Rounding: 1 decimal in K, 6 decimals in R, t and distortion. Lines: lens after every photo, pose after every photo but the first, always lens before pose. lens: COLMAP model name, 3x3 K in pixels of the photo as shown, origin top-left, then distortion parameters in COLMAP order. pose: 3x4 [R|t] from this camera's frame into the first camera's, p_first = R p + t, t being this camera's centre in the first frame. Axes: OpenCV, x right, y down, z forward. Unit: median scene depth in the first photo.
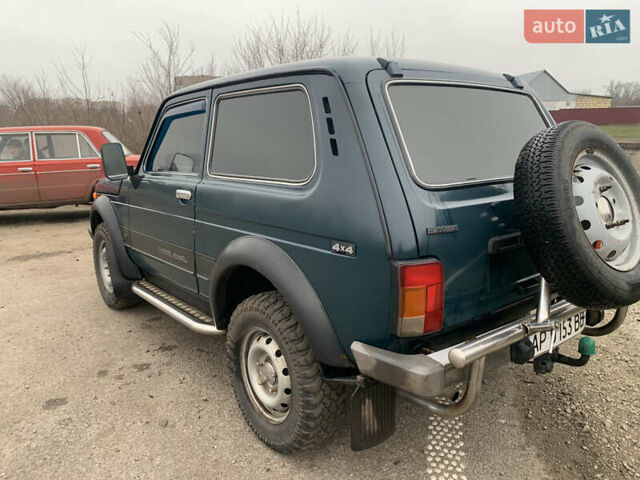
lens RADIAL K [[496.1, 0, 320.0], [0, 496.1, 240.0], [0, 0, 1]] dist [0.007771, -0.002045]
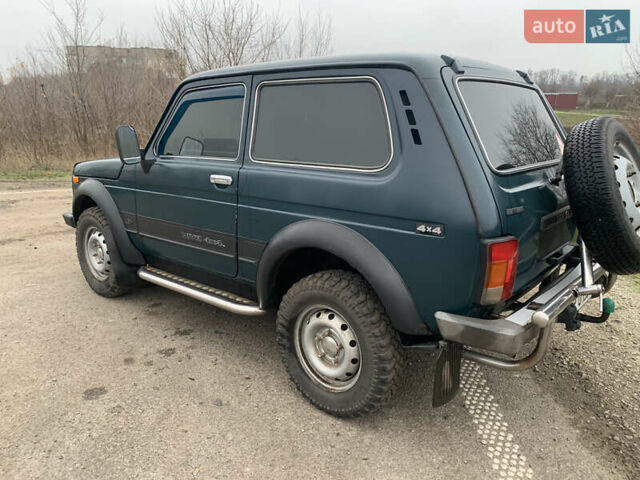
lens RADIAL K [[498.8, 0, 309.6], [0, 498.8, 241.5], [0, 0, 1]] dist [0.022483, -0.012267]
pose [[0.982818, -0.027168, 0.182567, -0.337893], [0.019379, 0.998830, 0.044316, -0.008048], [-0.183557, -0.040017, 0.982194, -0.046038]]
